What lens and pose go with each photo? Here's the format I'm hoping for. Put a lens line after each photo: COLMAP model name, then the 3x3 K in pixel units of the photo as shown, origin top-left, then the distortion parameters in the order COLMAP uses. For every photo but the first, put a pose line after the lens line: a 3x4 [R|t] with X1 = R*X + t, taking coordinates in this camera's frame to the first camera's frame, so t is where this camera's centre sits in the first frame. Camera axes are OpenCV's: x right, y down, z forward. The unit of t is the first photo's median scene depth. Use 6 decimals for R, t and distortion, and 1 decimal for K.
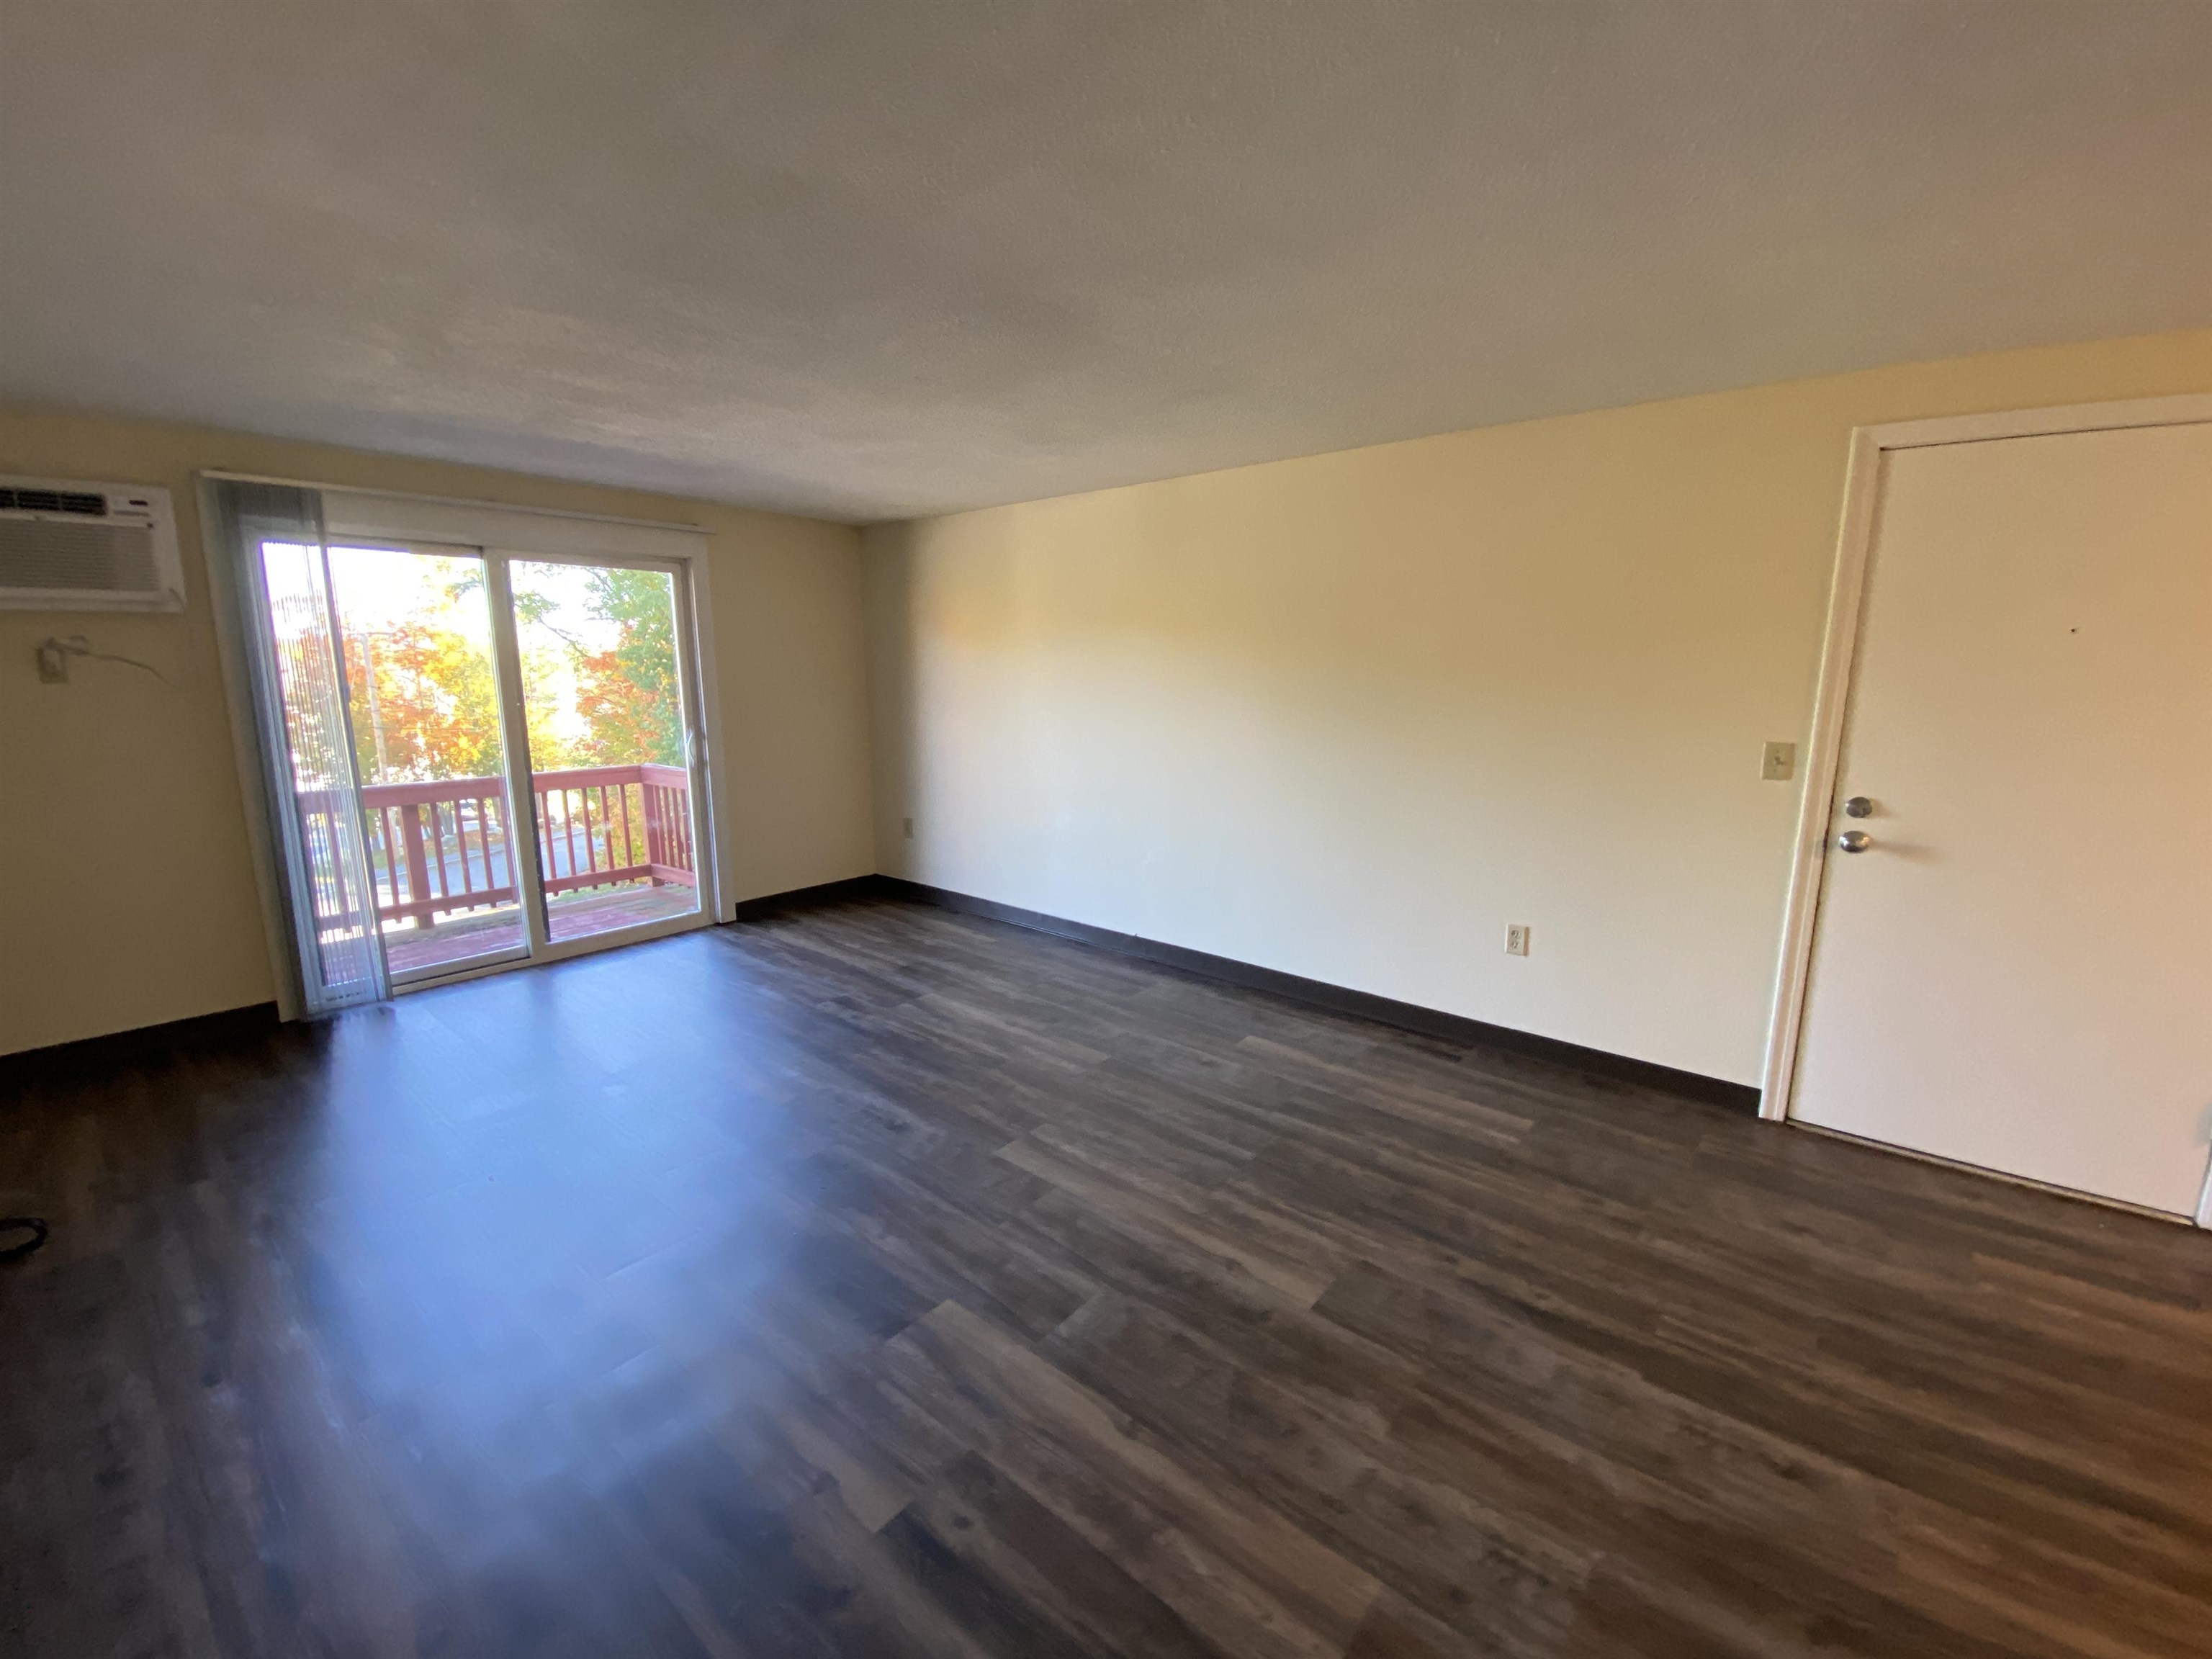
lens RADIAL K [[899.7, 0, 1105.2], [0, 899.7, 815.7], [0, 0, 1]] dist [0.007745, -0.013780]
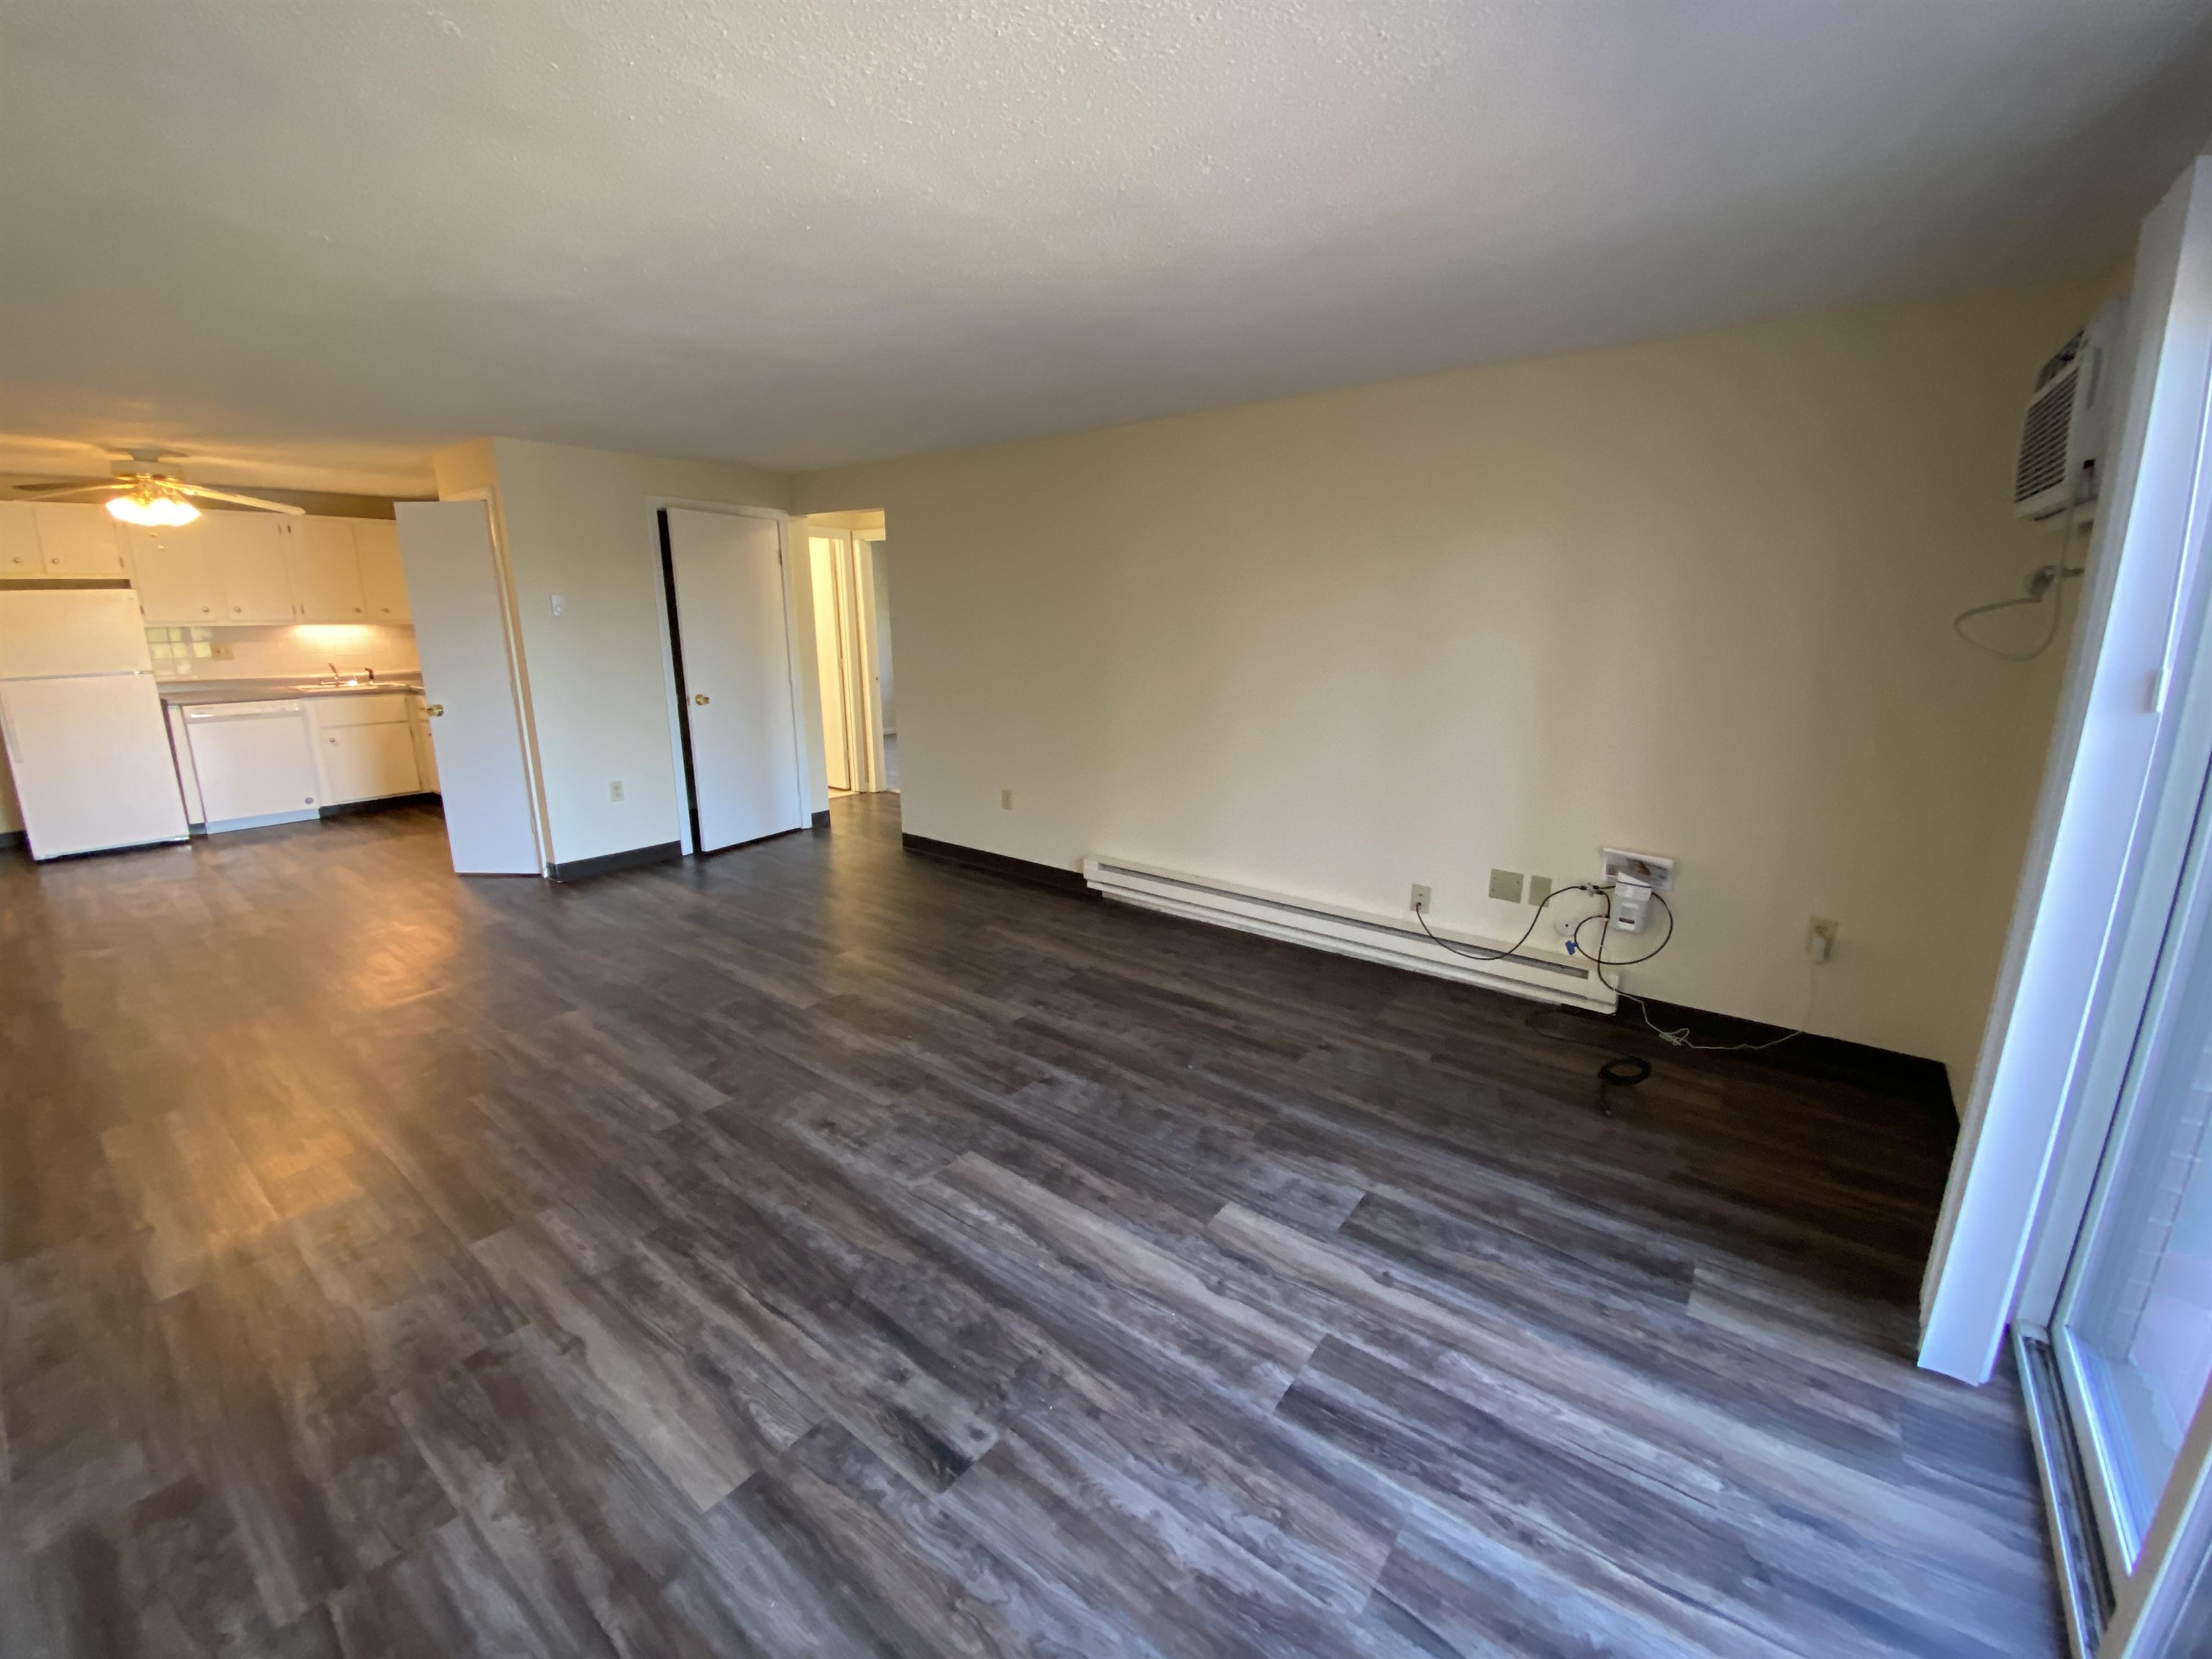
lens RADIAL K [[899.7, 0, 1110.8], [0, 899.7, 826.7], [0, 0, 1]] dist [0.007745, -0.013780]
pose [[-0.999338, 0.010035, -0.034967, -0.484616], [-0.004517, 0.919533, 0.392987, -0.284543], [0.036097, 0.392884, -0.918879, 1.710795]]
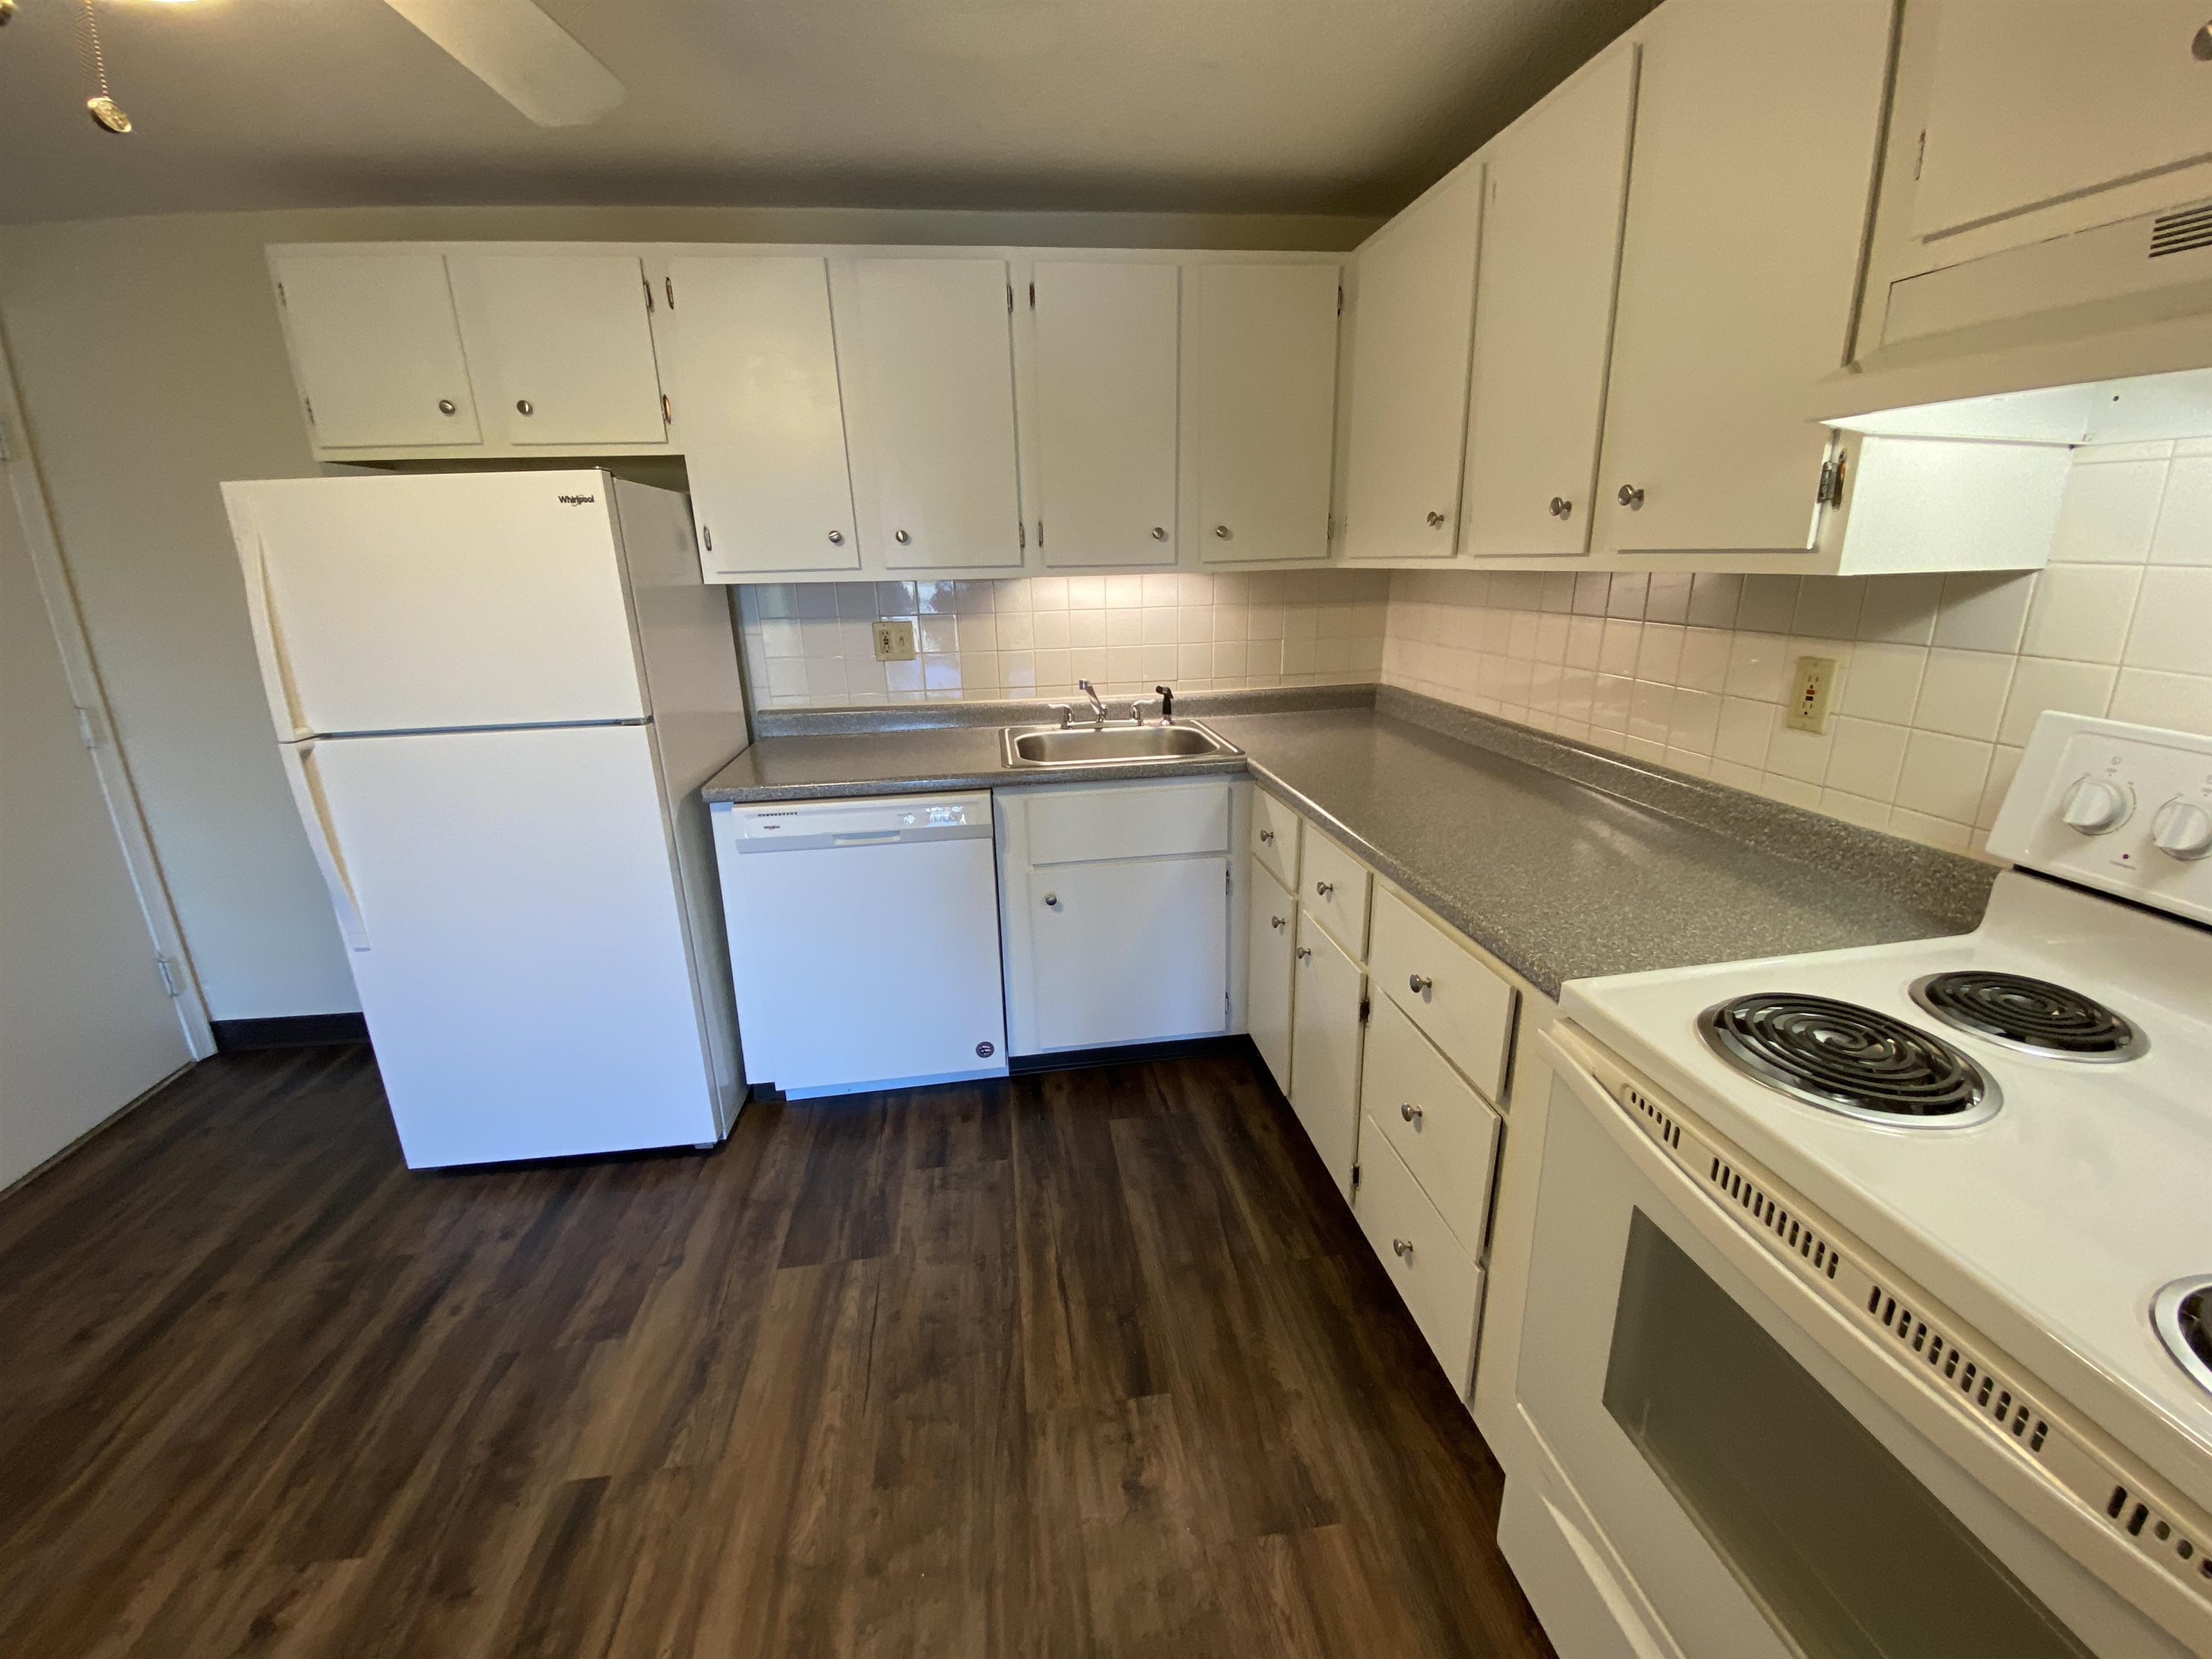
lens RADIAL K [[899.7, 0, 1097.9], [0, 899.7, 815.8], [0, 0, 1]] dist [0.007745, -0.013780]
pose [[-0.737214, -0.169208, 0.654129, 0.802835], [0.137977, 0.910030, 0.390906, 0.019423], [-0.661421, 0.378436, -0.647540, -0.001053]]
